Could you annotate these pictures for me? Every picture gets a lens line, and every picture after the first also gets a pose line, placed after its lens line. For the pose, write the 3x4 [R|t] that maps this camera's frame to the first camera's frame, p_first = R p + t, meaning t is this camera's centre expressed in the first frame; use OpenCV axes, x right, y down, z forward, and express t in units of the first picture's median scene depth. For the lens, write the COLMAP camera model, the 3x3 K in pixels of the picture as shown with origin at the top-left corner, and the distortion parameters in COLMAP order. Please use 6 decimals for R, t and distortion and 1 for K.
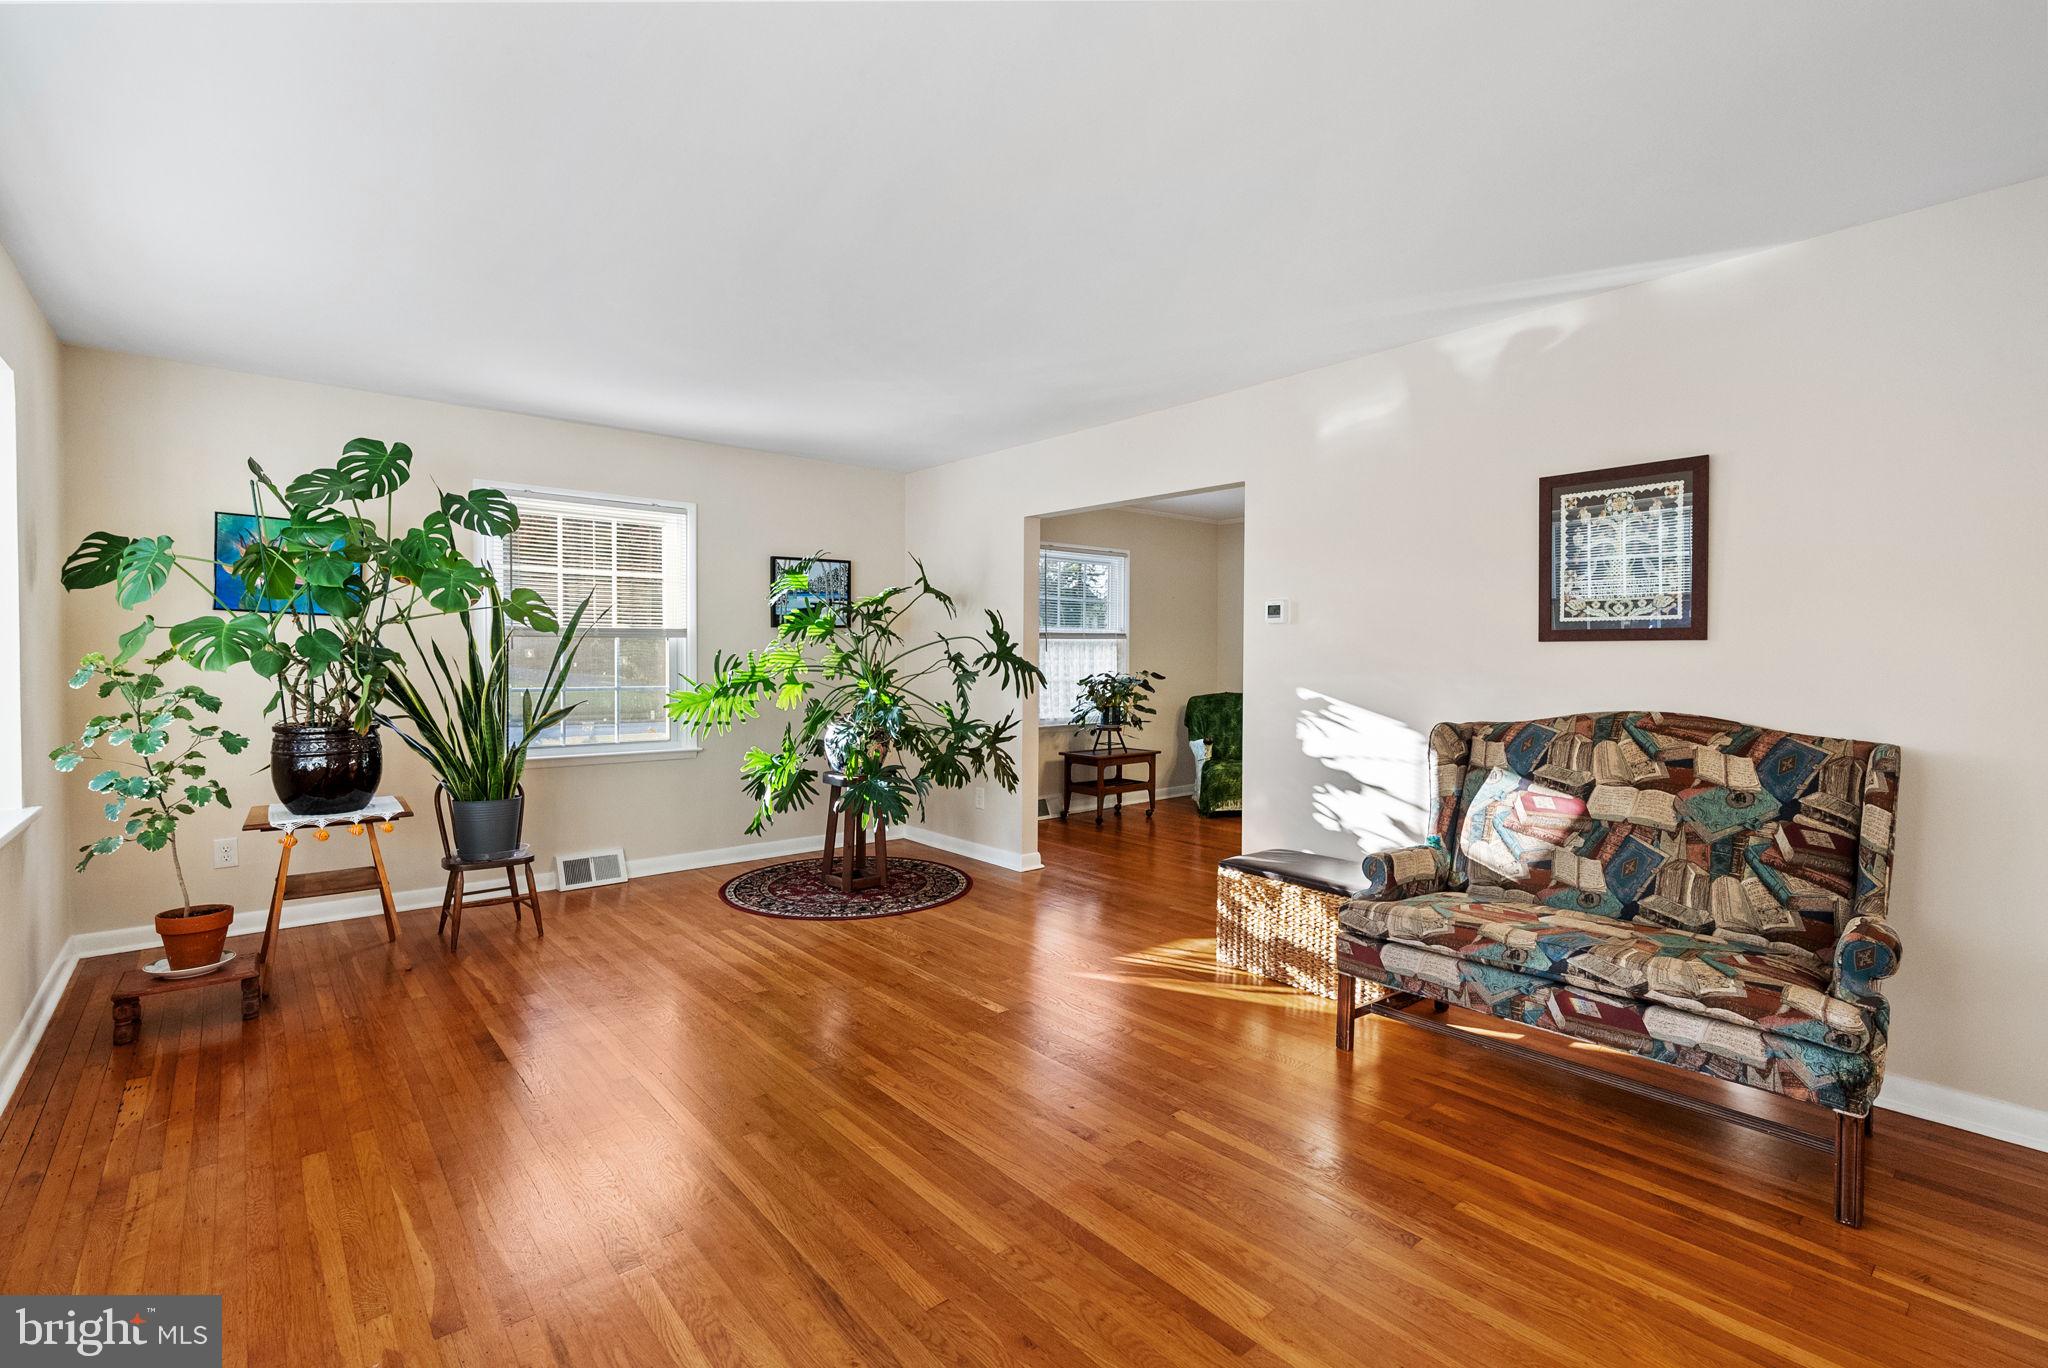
lens RADIAL K [[929.2, 0, 1024.9], [0, 929.2, 677.9], [0, 0, 1]] dist [-0.004925, 0.000265]
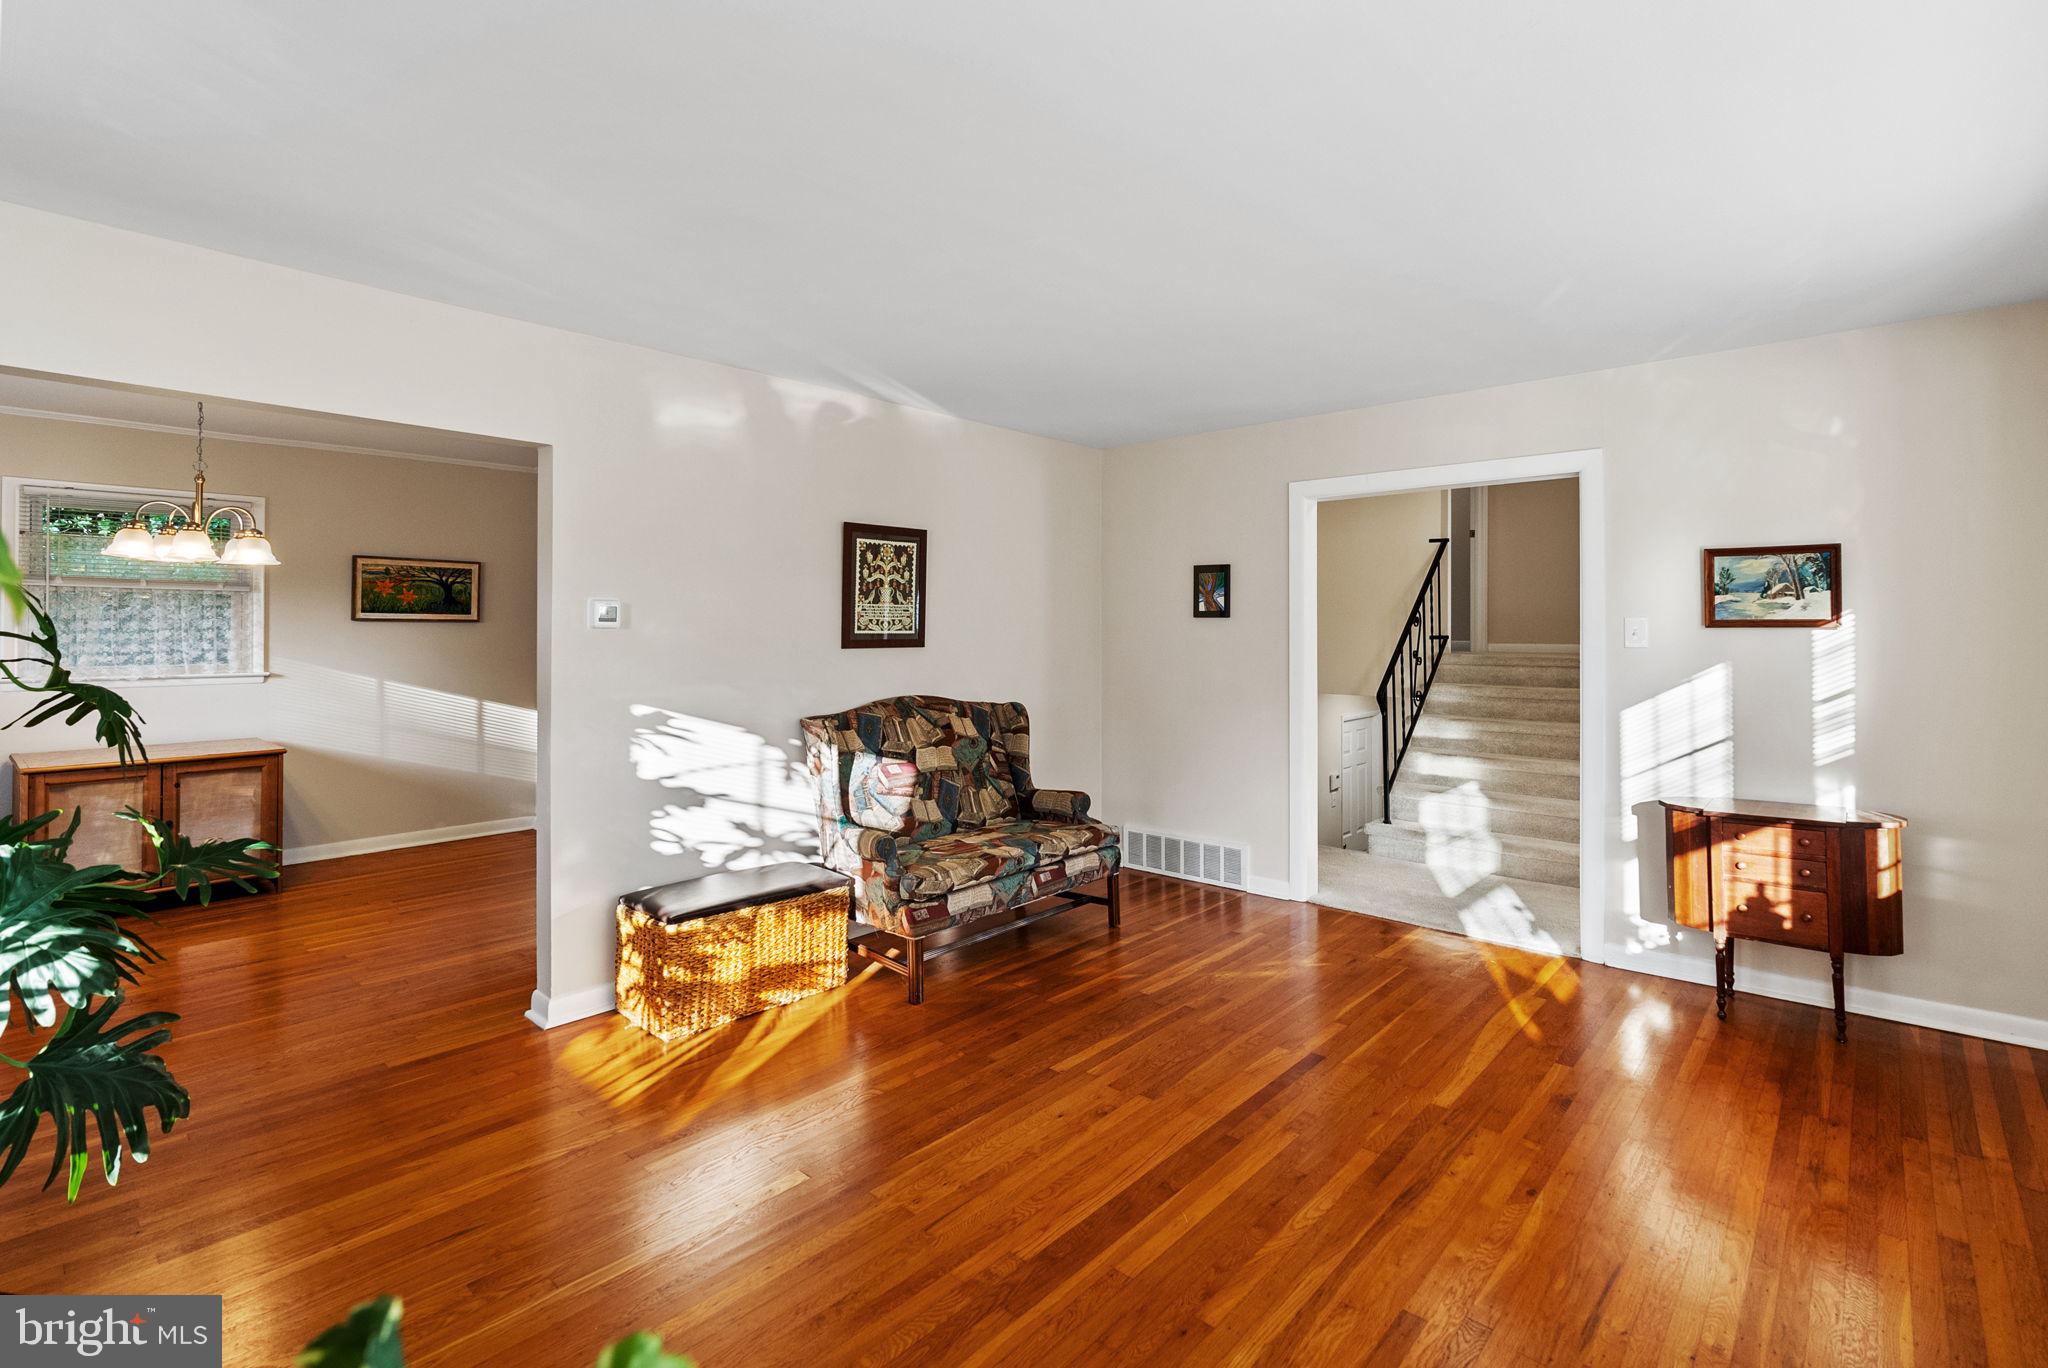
lens RADIAL K [[967.9, 0, 1028.2], [0, 967.9, 623.4], [0, 0, 1]] dist [0.000118, 0.000008]
pose [[-0.135784, 0.005249, 0.990725, -0.876533], [0.026954, 0.999635, -0.001602, -0.071124], [-0.990372, 0.026487, -0.135876, 1.013498]]
